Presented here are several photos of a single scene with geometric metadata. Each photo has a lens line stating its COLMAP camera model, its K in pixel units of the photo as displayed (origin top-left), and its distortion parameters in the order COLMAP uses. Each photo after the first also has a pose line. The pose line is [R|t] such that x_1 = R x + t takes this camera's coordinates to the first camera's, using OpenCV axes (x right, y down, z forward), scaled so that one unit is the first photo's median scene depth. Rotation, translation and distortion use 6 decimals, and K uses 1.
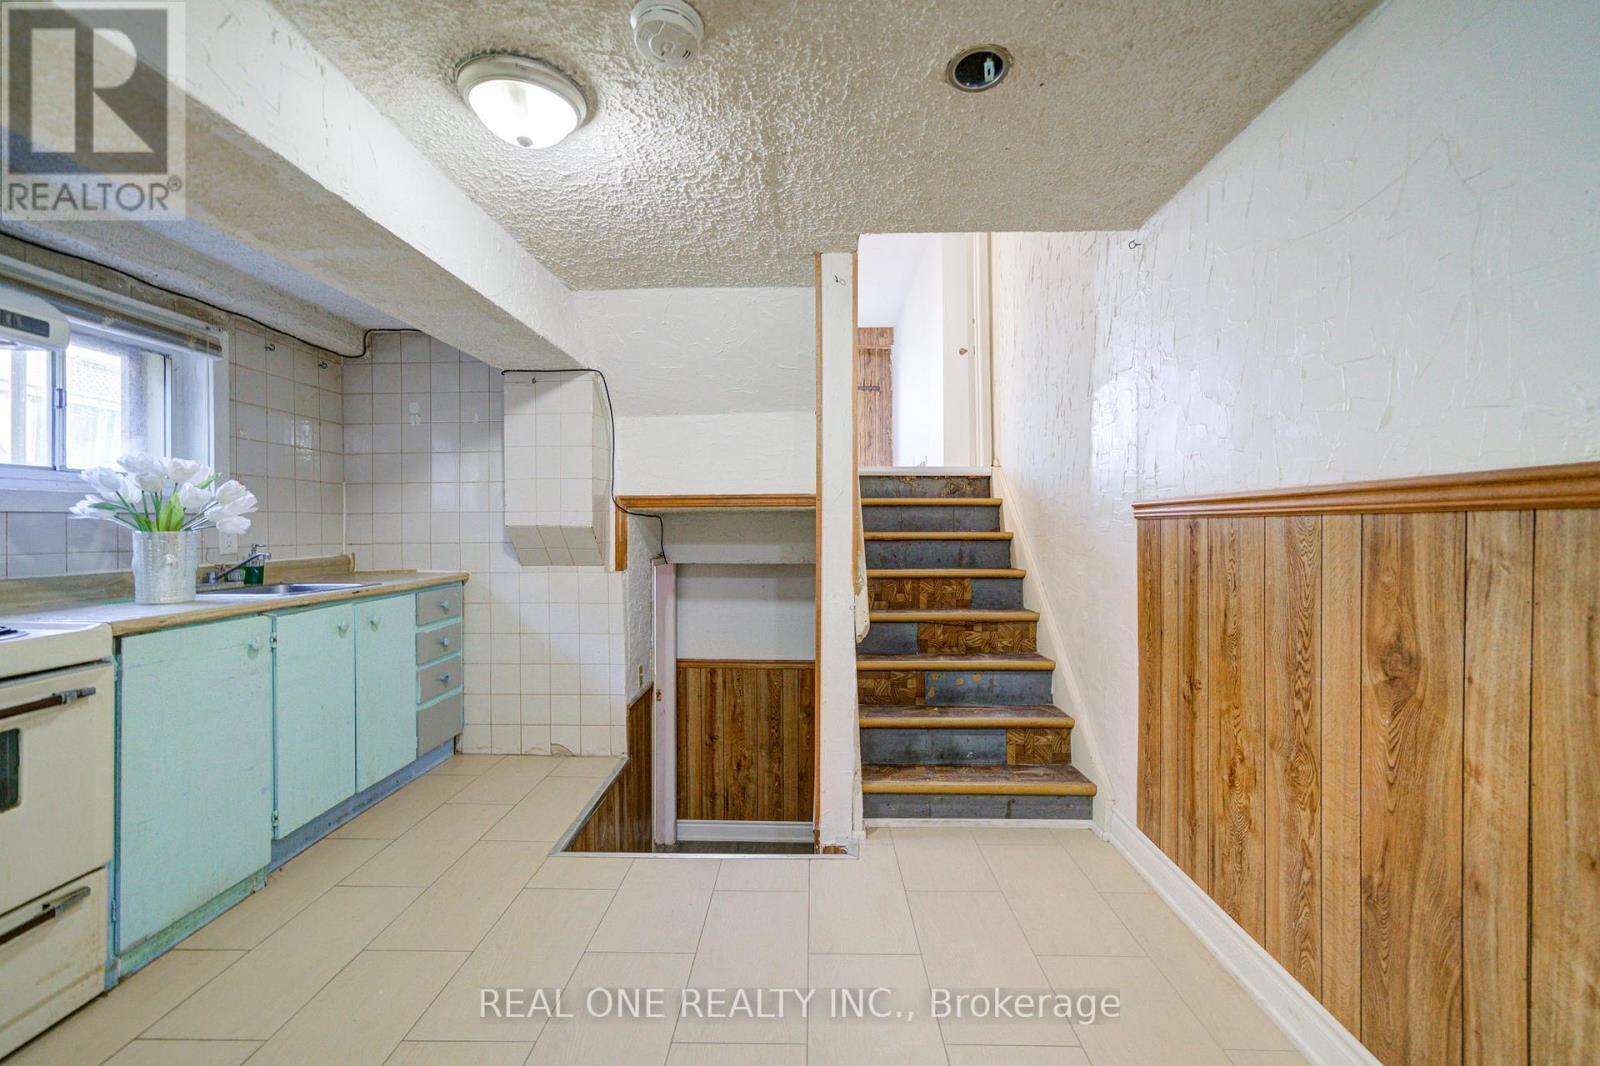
lens RADIAL K [[647.4, 0, 801.4], [0, 647.4, 524.7], [0, 0, 1]] dist [0.008949, 0.000153]
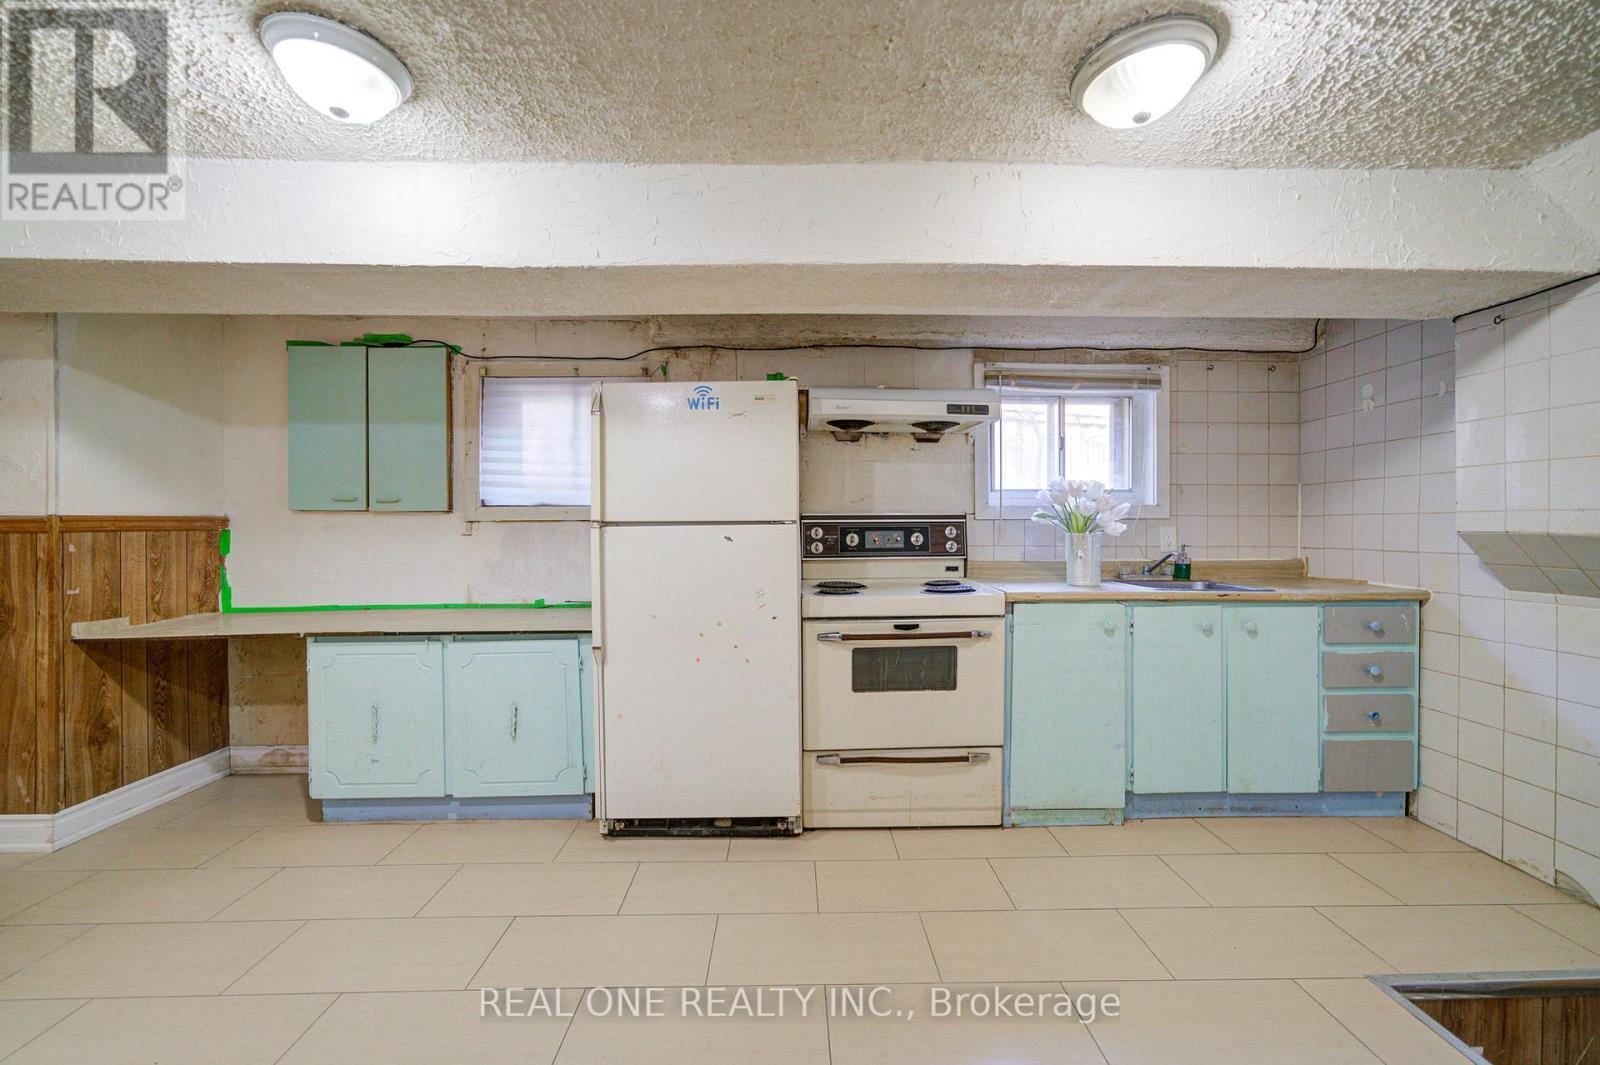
lens RADIAL K [[646.6, 0, 800.0], [0, 646.6, 532.5], [0, 0, 1]] dist [-0.038043, 0.027135]
pose [[0.042779, 0.017437, -0.998932, 0.279737], [0.000841, 0.999847, 0.017489, -0.012372], [0.999084, -0.001588, 0.042758, 0.288700]]
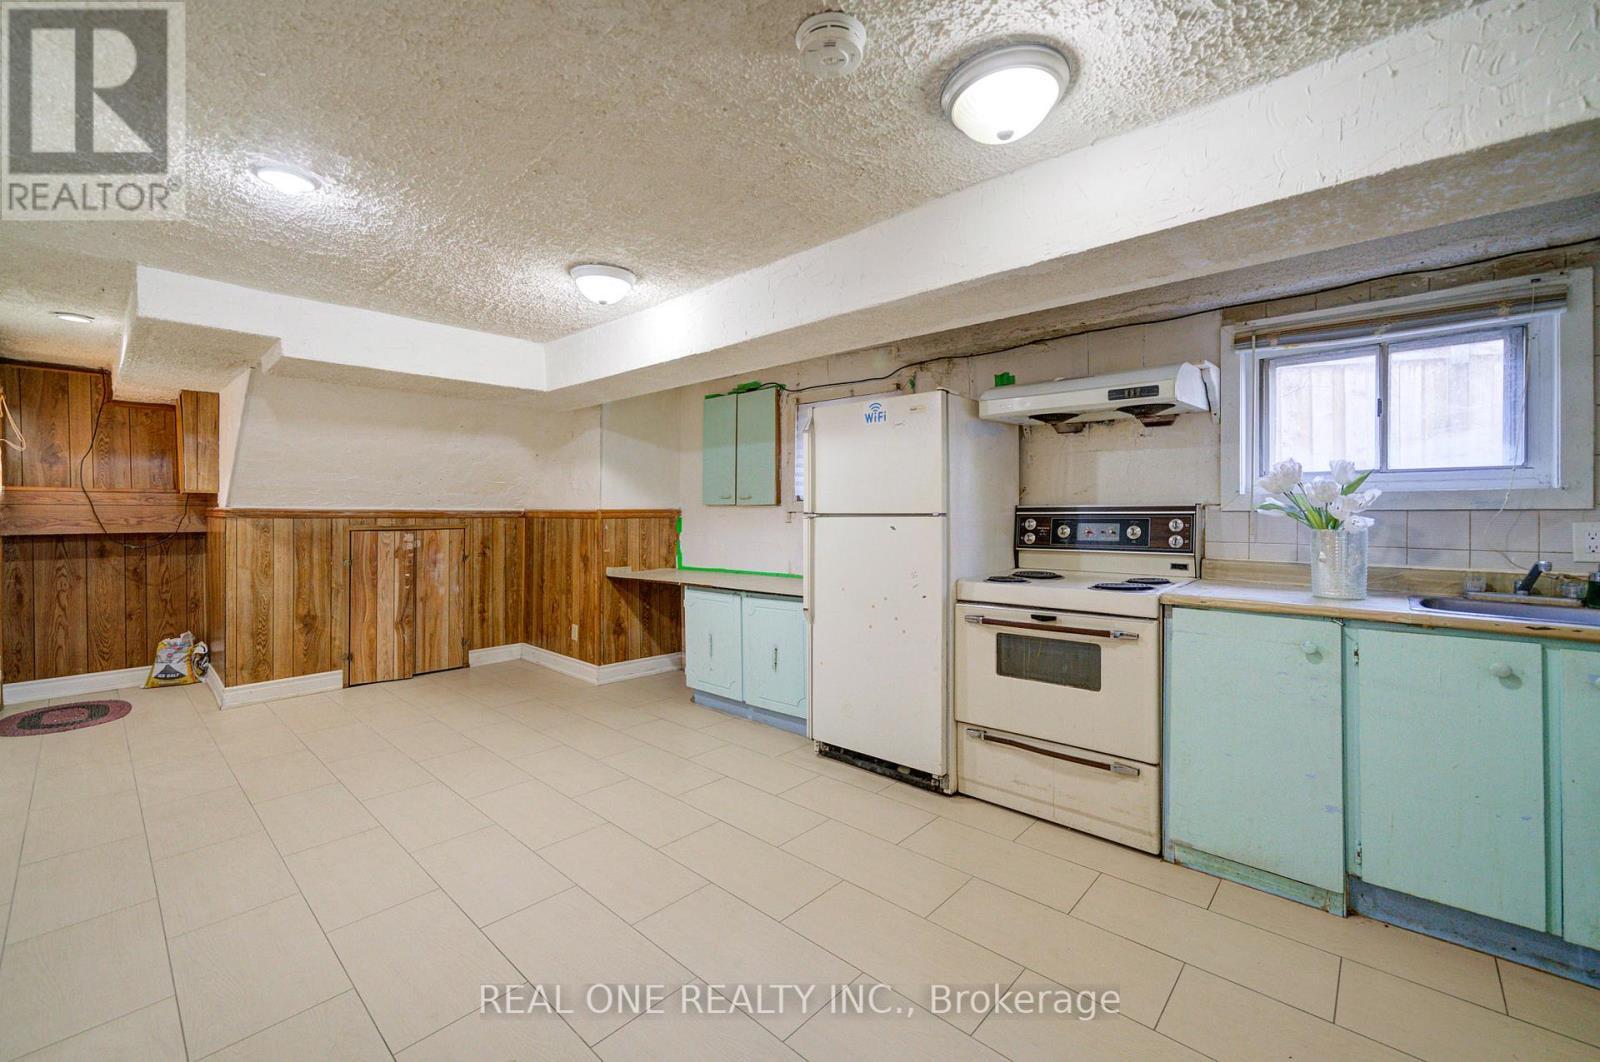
lens RADIAL K [[655.1, 0, 803.6], [0, 655.1, 515.0], [0, 0, 1]] dist [-0.000981, 0.007605]
pose [[-0.647490, 0.006550, -0.762046, 0.311065], [0.002432, 0.999976, 0.006529, -0.017183], [0.762070, 0.002375, -0.647490, 0.845347]]
